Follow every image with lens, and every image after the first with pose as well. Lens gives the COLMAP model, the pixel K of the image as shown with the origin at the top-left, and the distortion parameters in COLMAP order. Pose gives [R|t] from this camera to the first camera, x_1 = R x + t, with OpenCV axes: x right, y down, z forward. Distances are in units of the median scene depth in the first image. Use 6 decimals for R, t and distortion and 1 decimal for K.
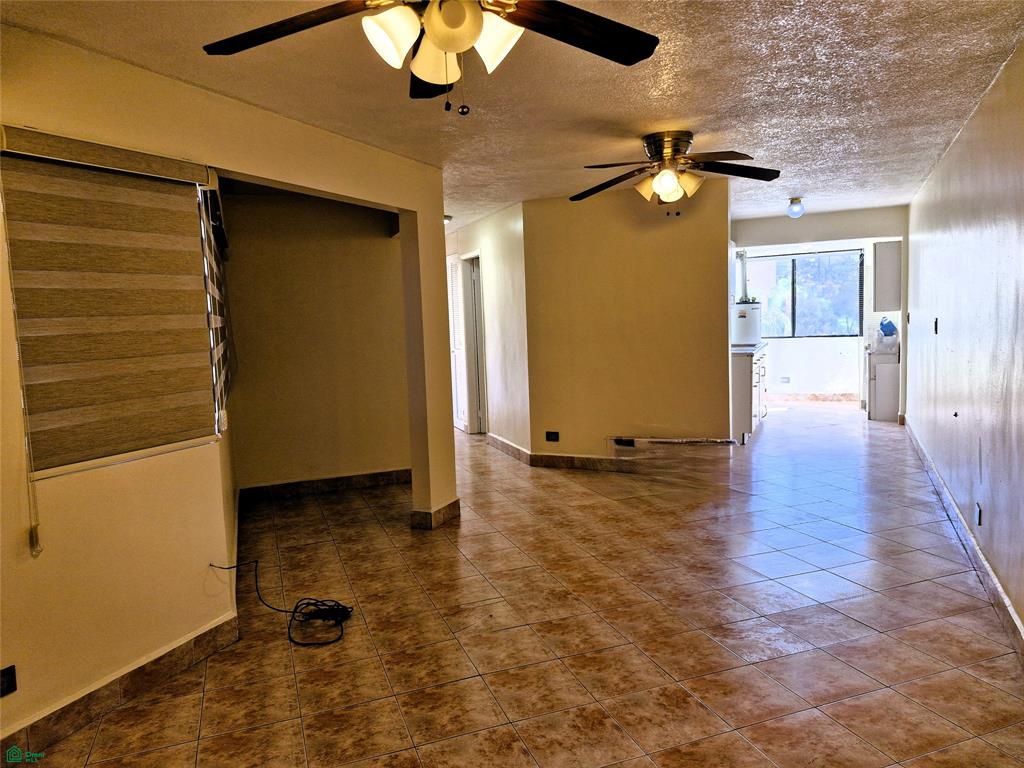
lens RADIAL K [[699.7, 0, 507.8], [0, 699.7, 376.6], [0, 0, 1]] dist [0.084281, -0.104878]
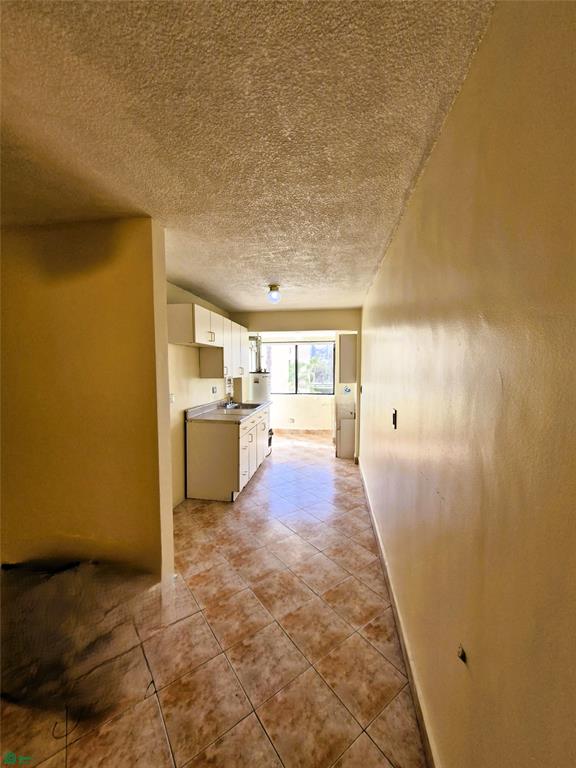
lens RADIAL K [[301.2, 0, 287.2], [0, 301.2, 385.7], [0, 0, 1]] dist [0.001473, -0.000222]
pose [[0.960024, 0.020645, 0.279156, 0.400451], [-0.011554, 0.999349, -0.034172, -0.103962], [-0.279680, 0.029580, 0.959637, 0.731726]]
